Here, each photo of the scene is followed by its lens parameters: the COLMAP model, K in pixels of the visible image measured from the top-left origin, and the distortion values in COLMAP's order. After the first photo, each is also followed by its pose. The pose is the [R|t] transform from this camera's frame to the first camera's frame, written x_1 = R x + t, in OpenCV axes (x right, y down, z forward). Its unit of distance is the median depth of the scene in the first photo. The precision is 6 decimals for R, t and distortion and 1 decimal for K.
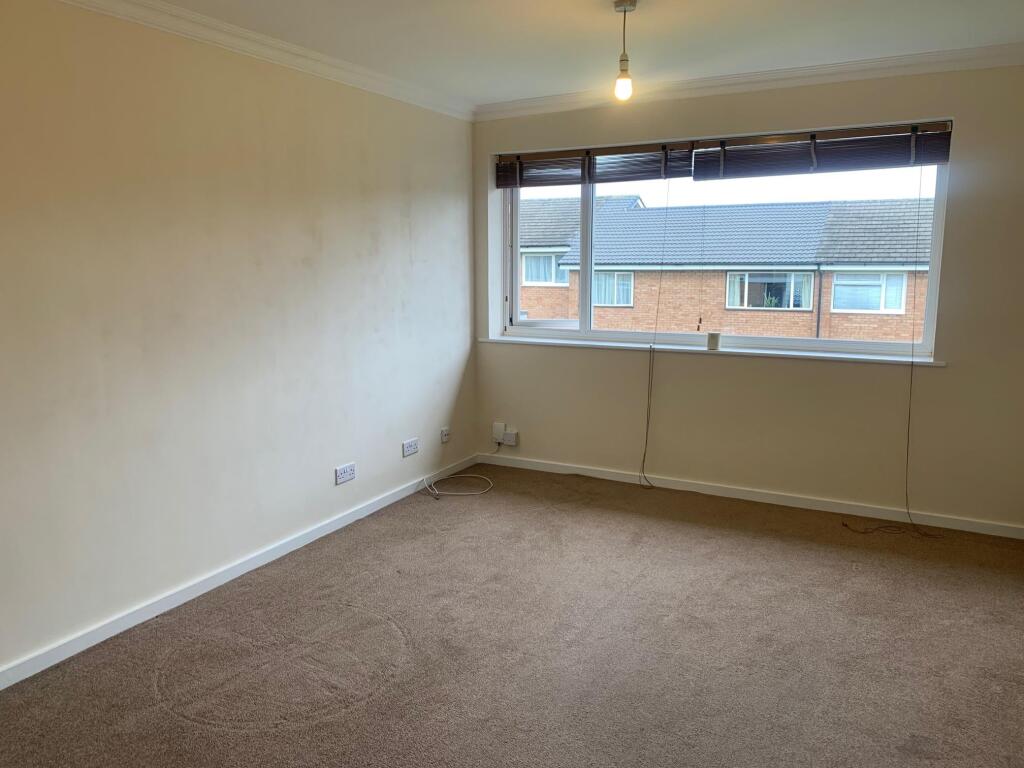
lens RADIAL K [[764.2, 0, 510.5], [0, 764.2, 375.8], [0, 0, 1]] dist [0.079270, -0.136712]
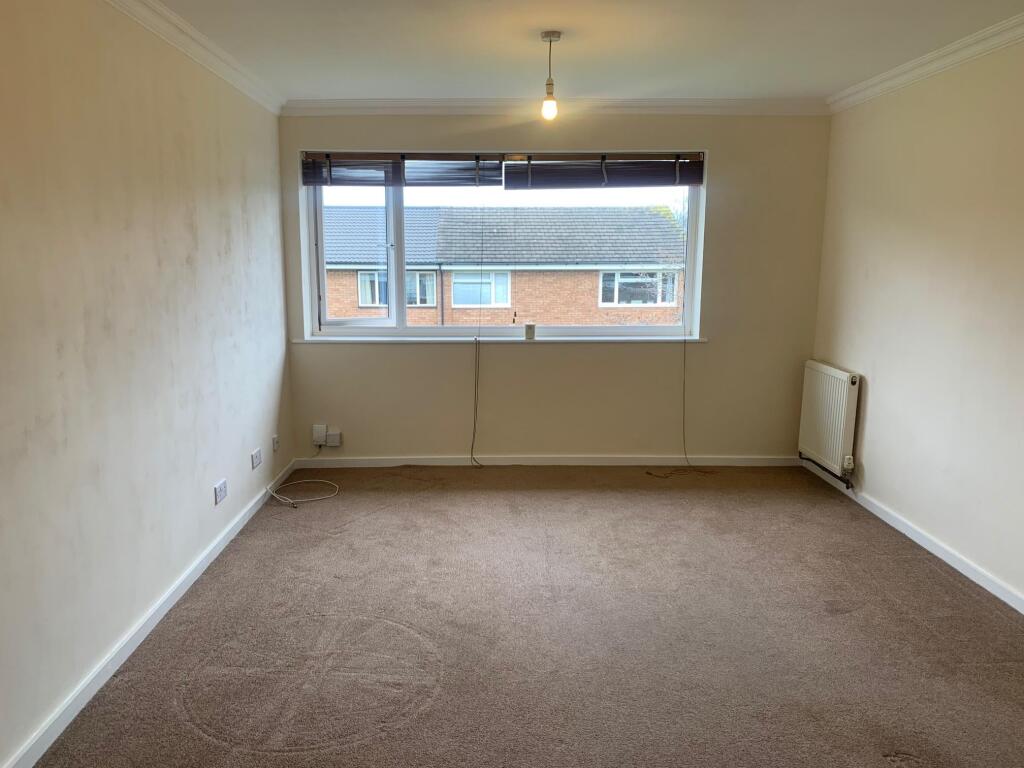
lens RADIAL K [[752.0, 0, 512.0], [0, 752.0, 384.0], [0, 0, 1]] dist [0.077424, -0.133774]
pose [[0.877365, -0.077529, 0.473519, -0.268112], [0.071009, 0.996973, 0.031662, -0.004452], [-0.474541, 0.005845, 0.880214, 0.025756]]
